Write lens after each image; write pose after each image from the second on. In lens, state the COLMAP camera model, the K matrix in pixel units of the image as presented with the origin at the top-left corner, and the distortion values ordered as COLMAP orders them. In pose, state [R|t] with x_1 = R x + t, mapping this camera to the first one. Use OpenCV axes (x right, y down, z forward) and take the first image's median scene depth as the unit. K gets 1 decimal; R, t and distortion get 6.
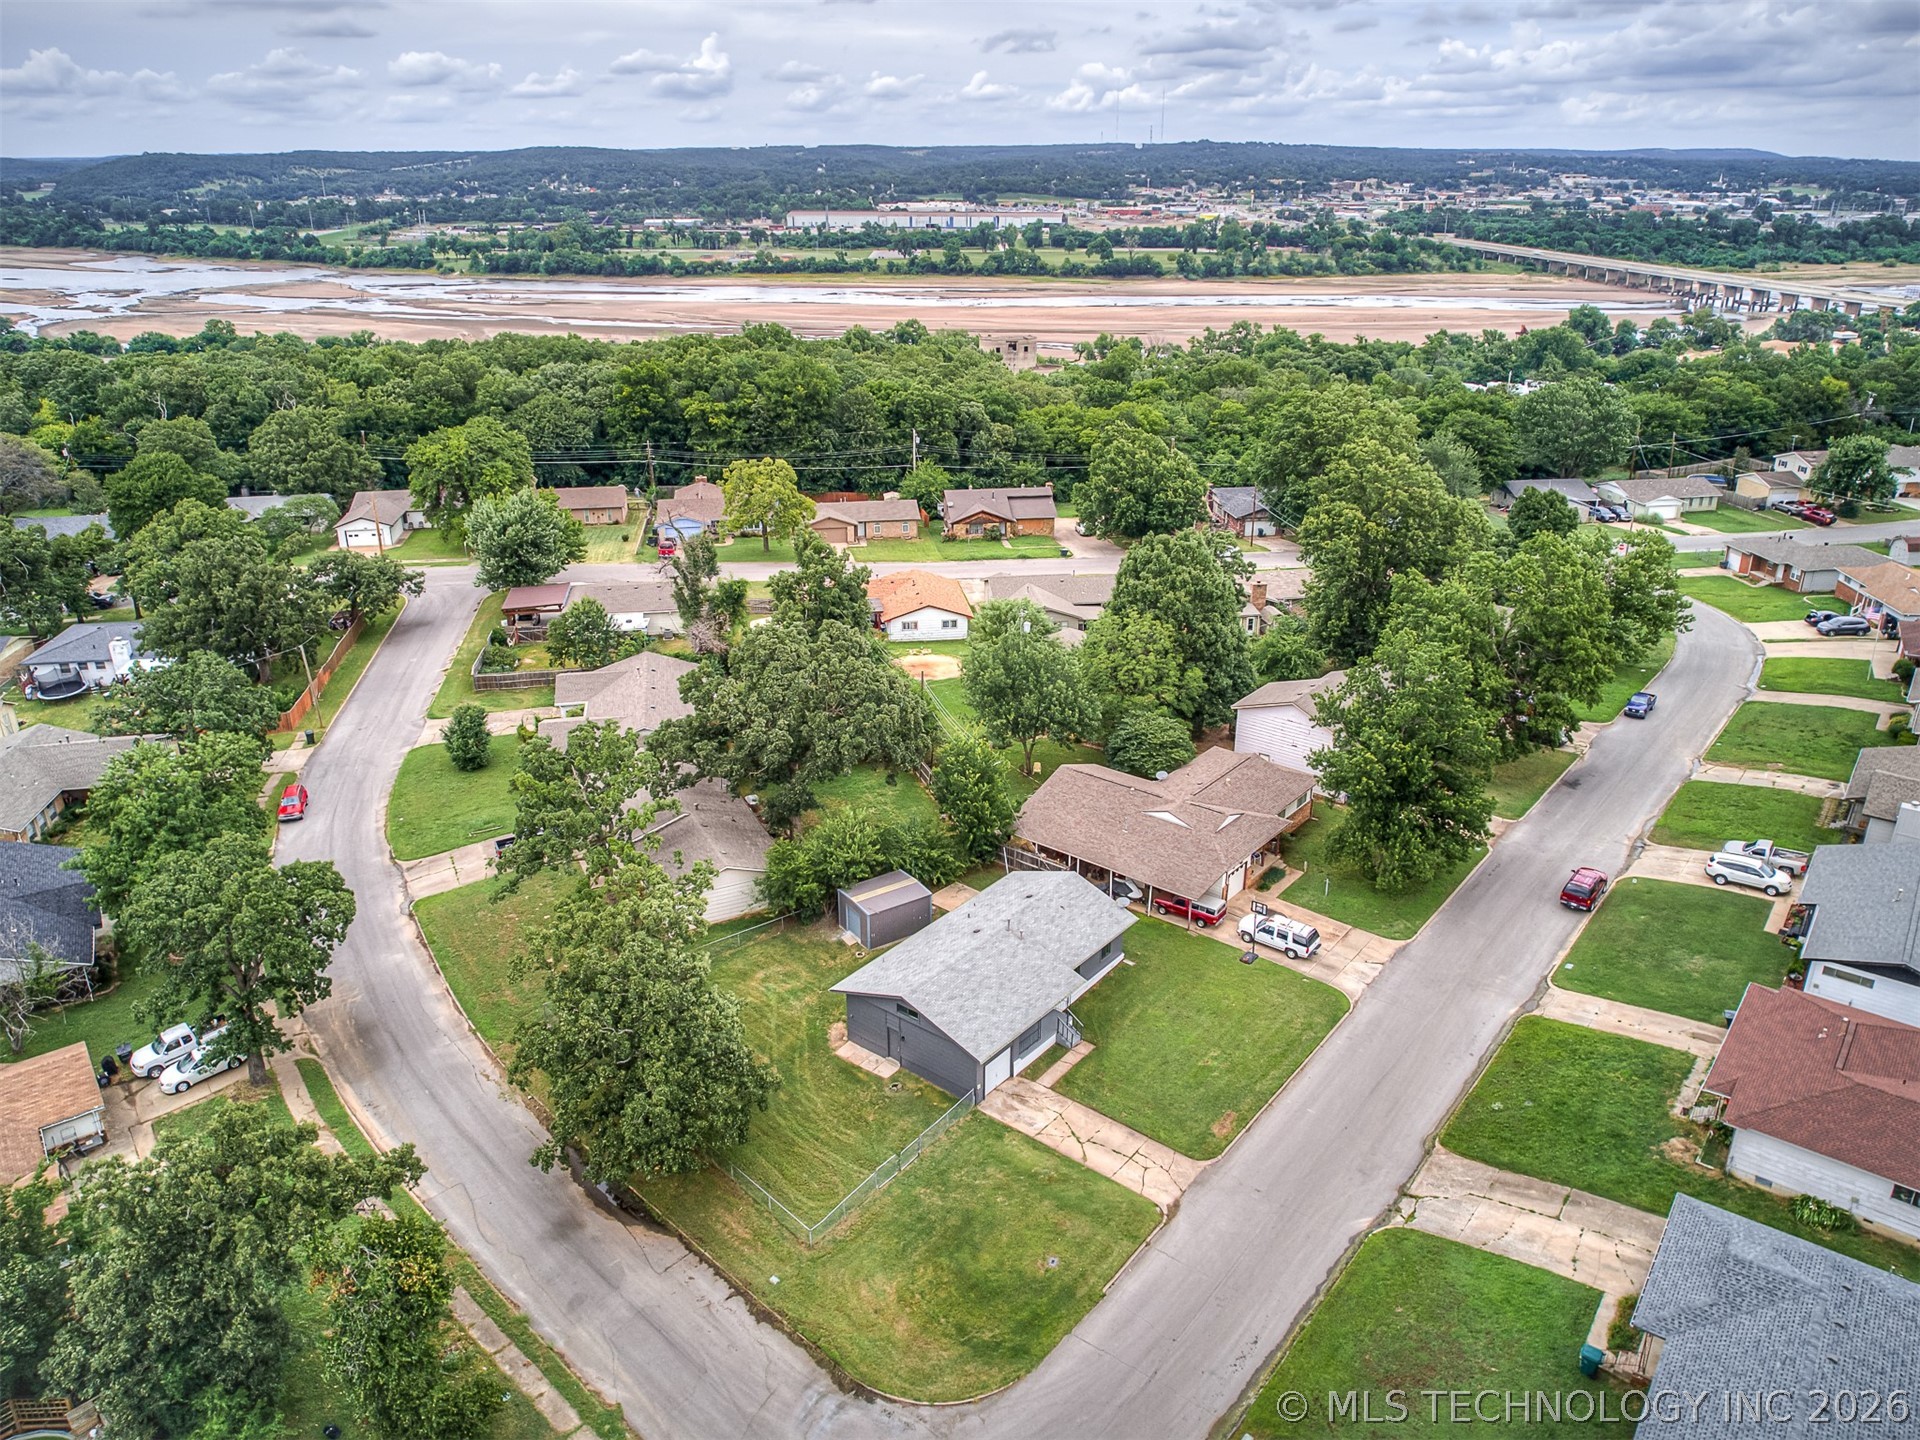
lens RADIAL K [[1381.7, 0, 956.4], [0, 1381.7, 717.0], [0, 0, 1]] dist [-0.076557, 0.061701]
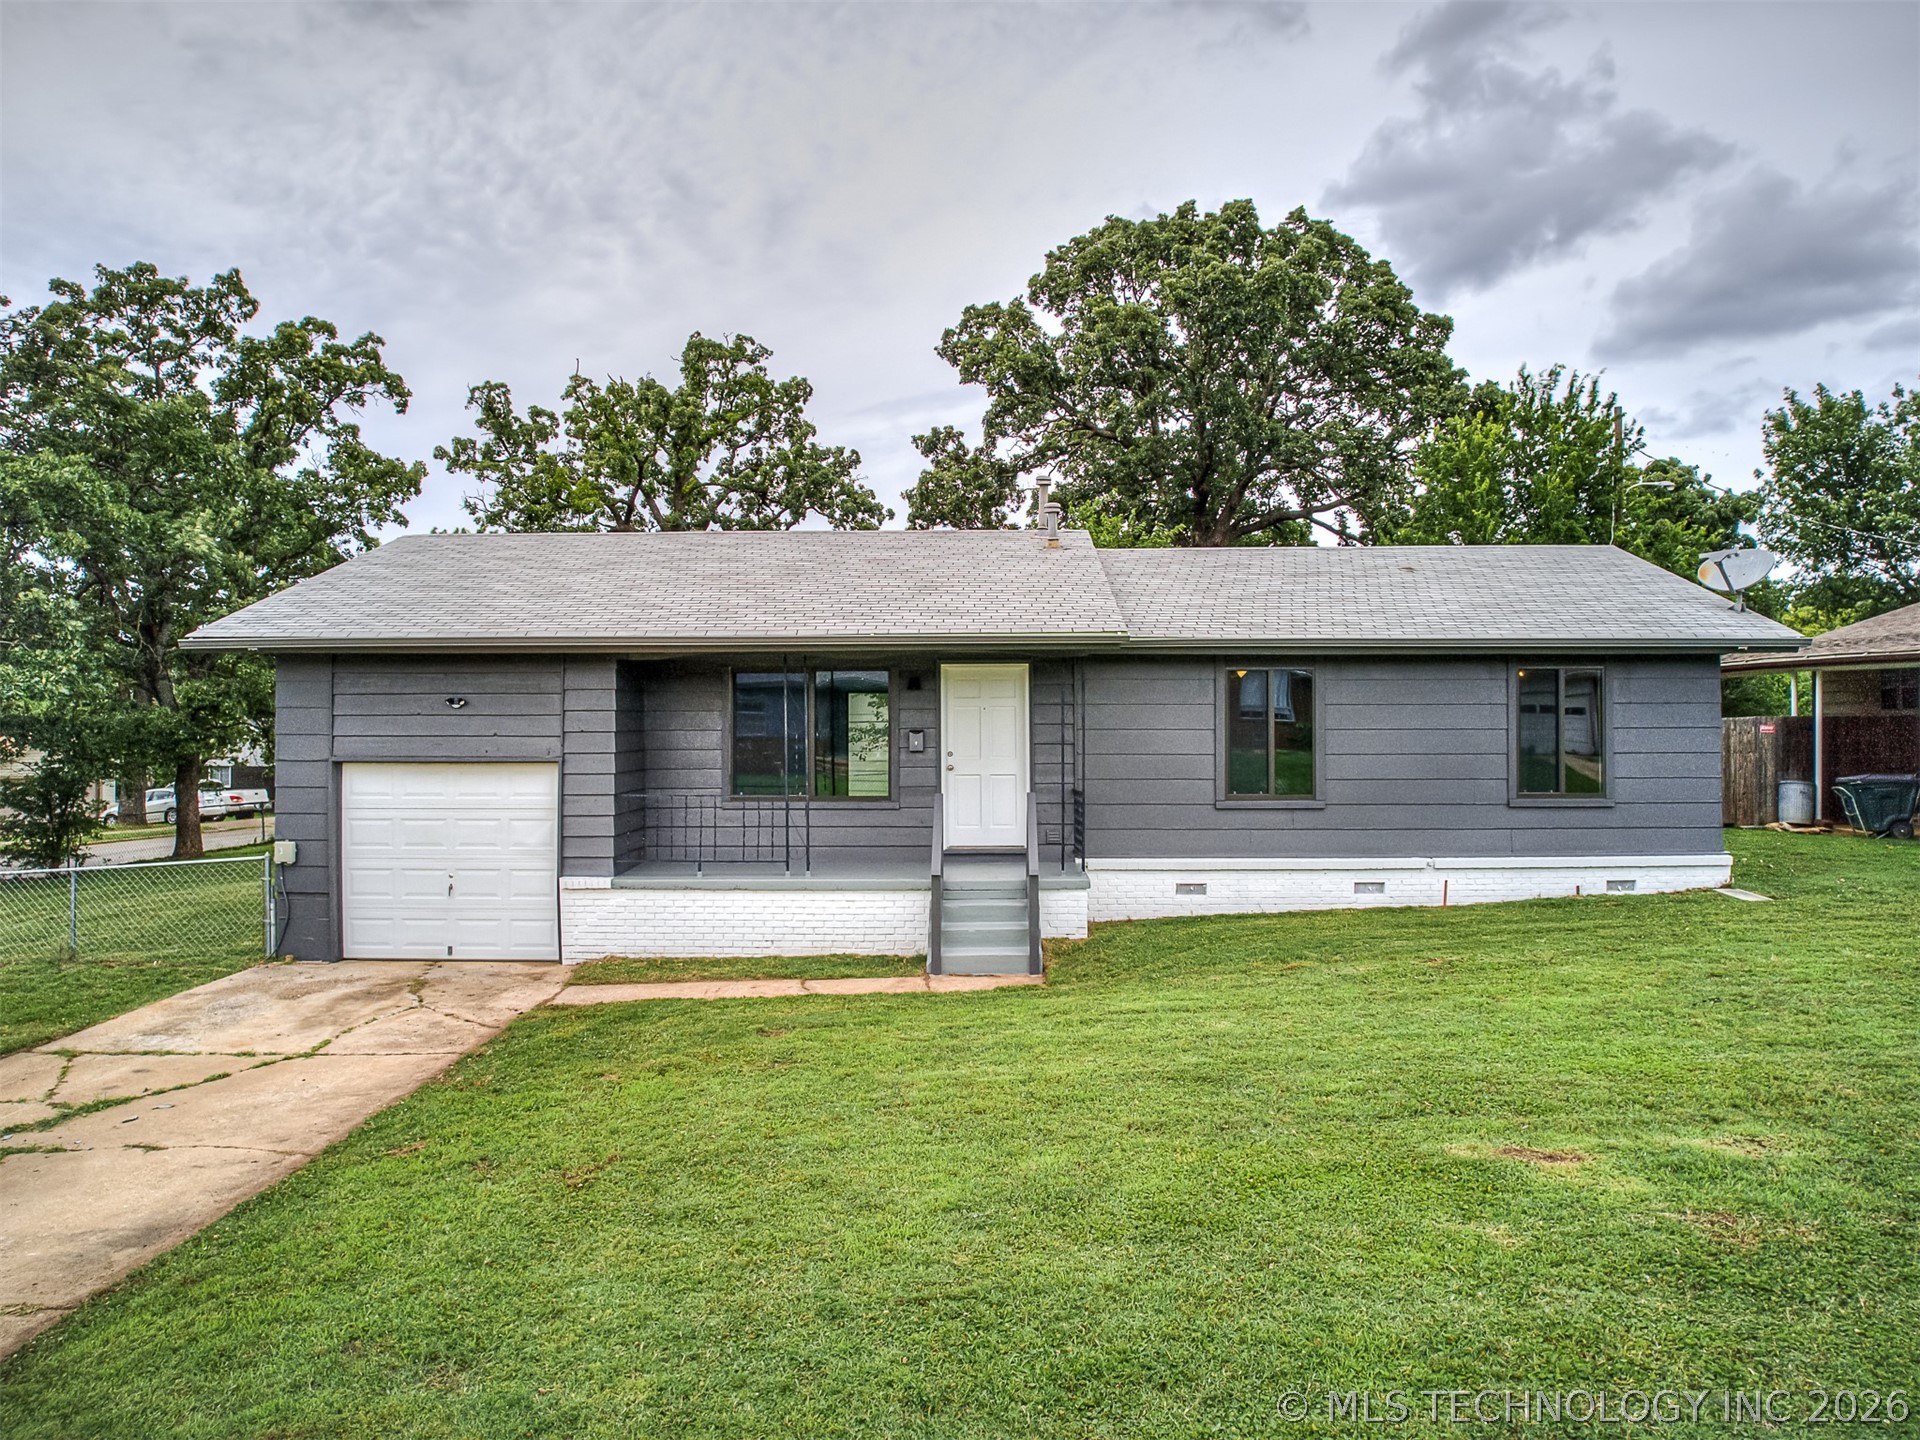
lens RADIAL K [[1391.2, 0, 954.3], [0, 1391.2, 710.5], [0, 0, 1]] dist [-0.077773, 0.057439]
pose [[0.607034, -0.006470, -0.794649, 0.180571], [-0.302615, 0.922744, -0.238681, 0.202908], [0.734802, 0.385360, 0.558179, 0.719783]]
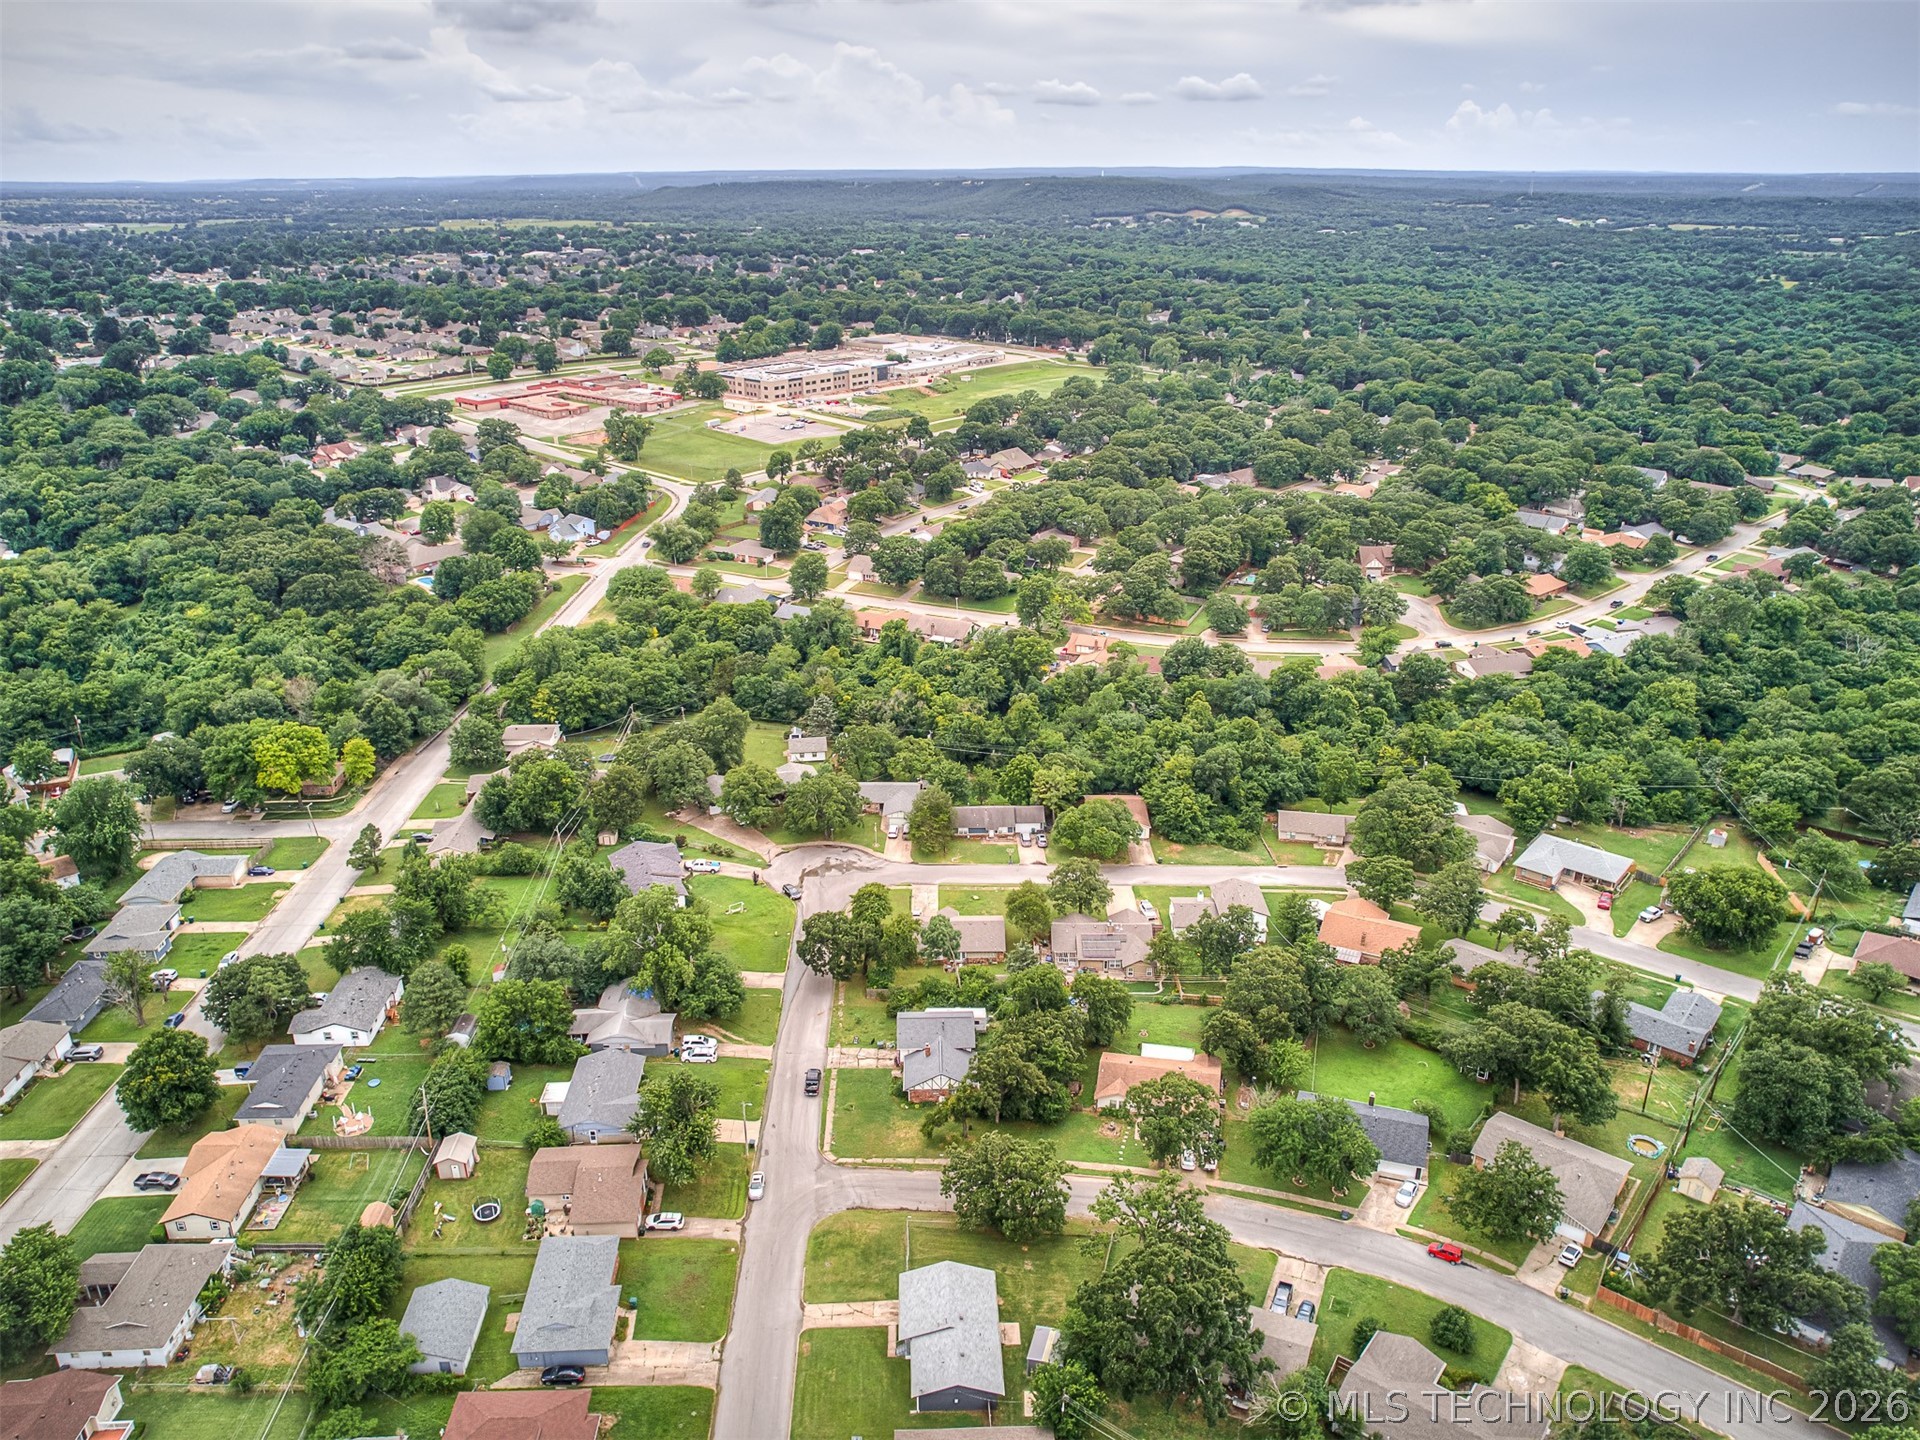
lens RADIAL K [[1390.2, 0, 954.7], [0, 1390.2, 701.4], [0, 0, 1]] dist [-0.067916, 0.049120]
pose [[-0.758994, 0.244514, -0.603440, 0.785539], [-0.242146, 0.754321, 0.610218, -1.343943], [0.604395, 0.609273, -0.513317, 1.203000]]
